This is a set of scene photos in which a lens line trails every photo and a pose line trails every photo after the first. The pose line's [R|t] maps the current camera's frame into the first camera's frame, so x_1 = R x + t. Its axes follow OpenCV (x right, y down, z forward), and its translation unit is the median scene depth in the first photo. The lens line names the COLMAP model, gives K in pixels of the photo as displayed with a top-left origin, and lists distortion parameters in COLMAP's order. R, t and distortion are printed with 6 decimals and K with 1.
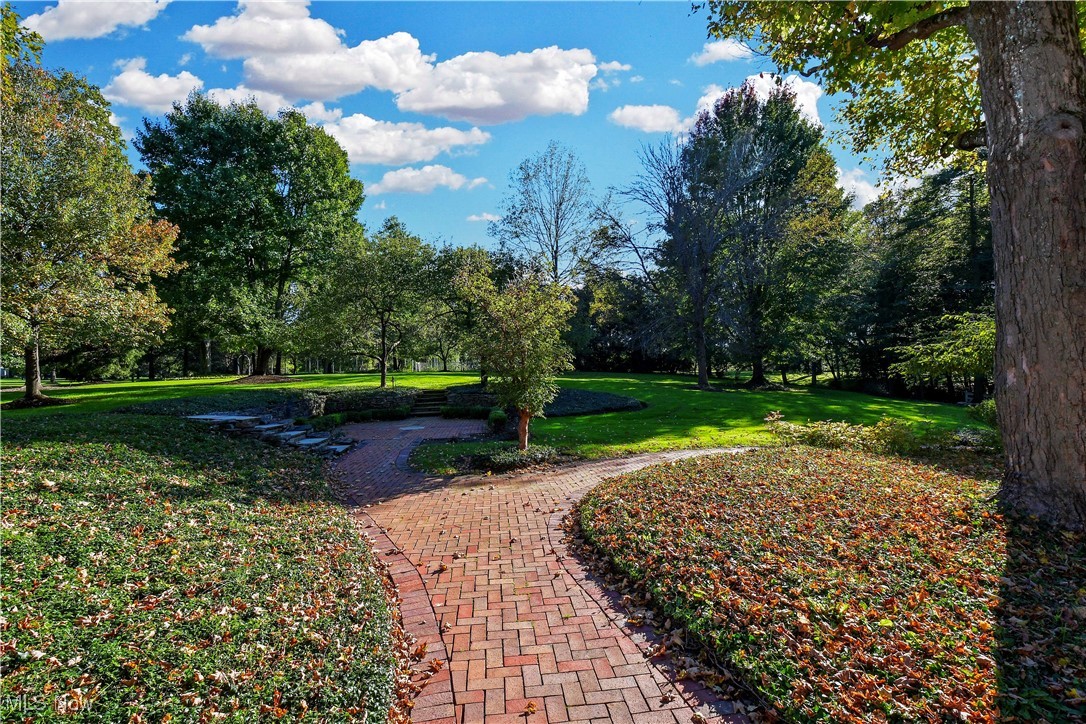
lens RADIAL K [[468.6, 0, 543.1], [0, 468.6, 376.8], [0, 0, 1]] dist [0.000027, 0.000028]
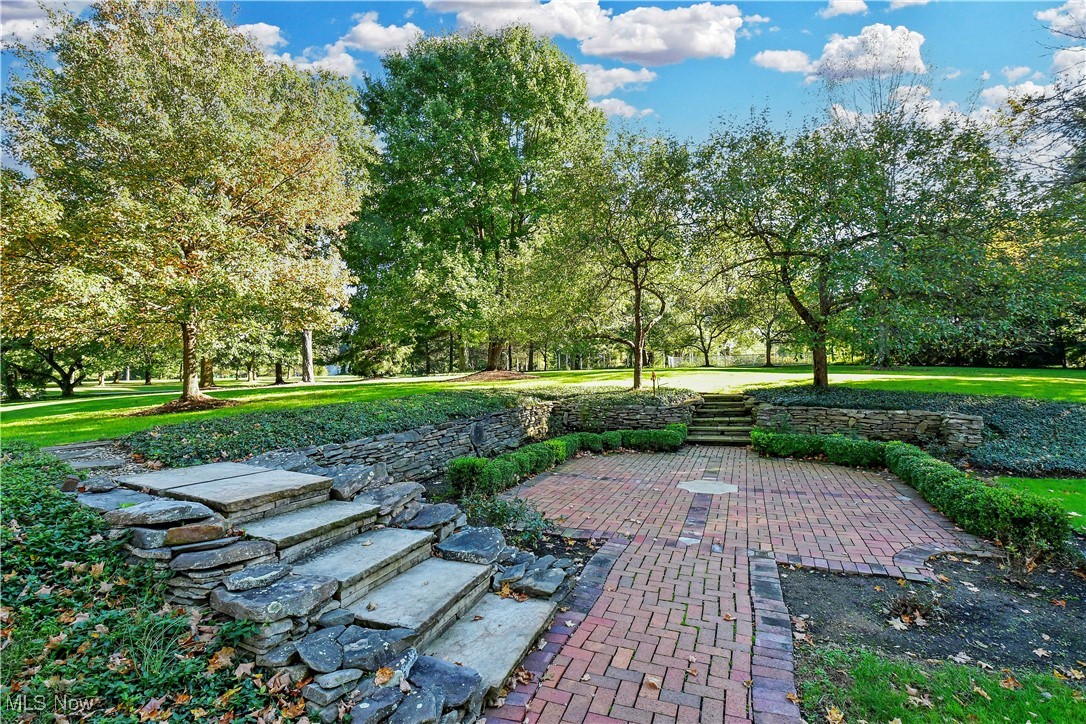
lens RADIAL K [[464.9, 0, 542.6], [0, 464.9, 377.5], [0, 0, 1]] dist [-0.105919, -0.000018]
pose [[0.870414, 0.004352, -0.492301, -0.150405], [-0.000359, 0.999966, 0.008205, 0.001992], [0.492320, -0.006966, 0.870386, 0.406856]]
